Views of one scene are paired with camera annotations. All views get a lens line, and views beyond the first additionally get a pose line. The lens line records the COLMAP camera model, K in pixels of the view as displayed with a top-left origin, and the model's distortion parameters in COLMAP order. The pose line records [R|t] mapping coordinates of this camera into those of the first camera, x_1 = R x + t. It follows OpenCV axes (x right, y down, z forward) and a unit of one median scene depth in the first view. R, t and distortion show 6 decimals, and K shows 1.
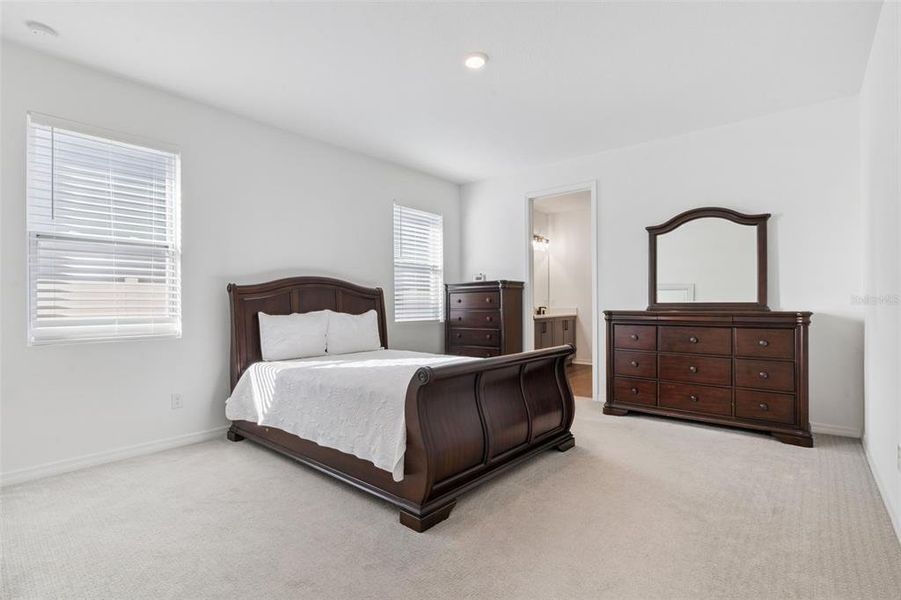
lens RADIAL K [[433.3, 0, 445.1], [0, 433.3, 304.6], [0, 0, 1]] dist [-0.000516, -0.000278]
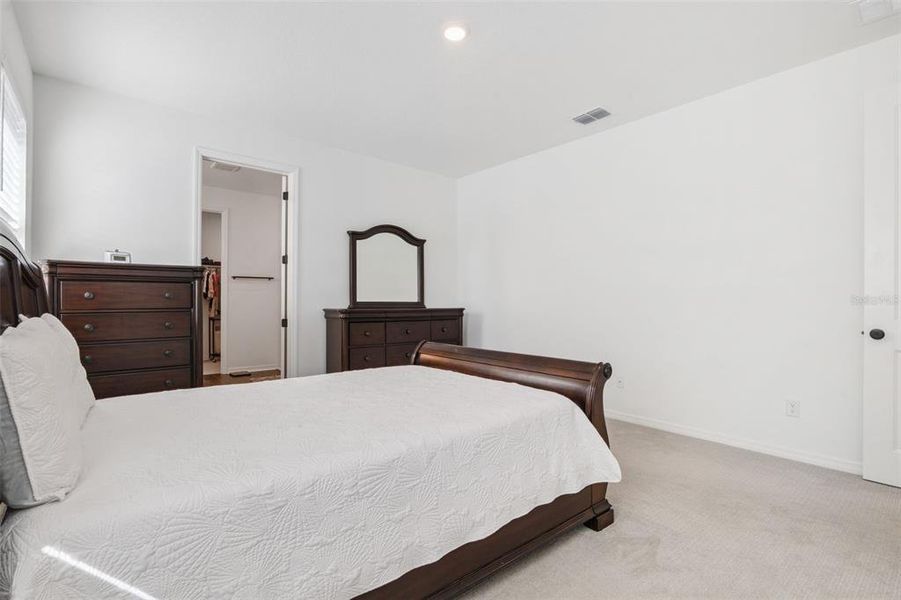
lens RADIAL K [[433.3, 0, 447.0], [0, 433.3, 298.1], [0, 0, 1]] dist [-0.000516, -0.000278]
pose [[0.178575, 0.017631, 0.983768, -0.569201], [-0.001609, 0.999843, -0.017627, 0.006101], [-0.983925, 0.001565, 0.178576, 0.605183]]
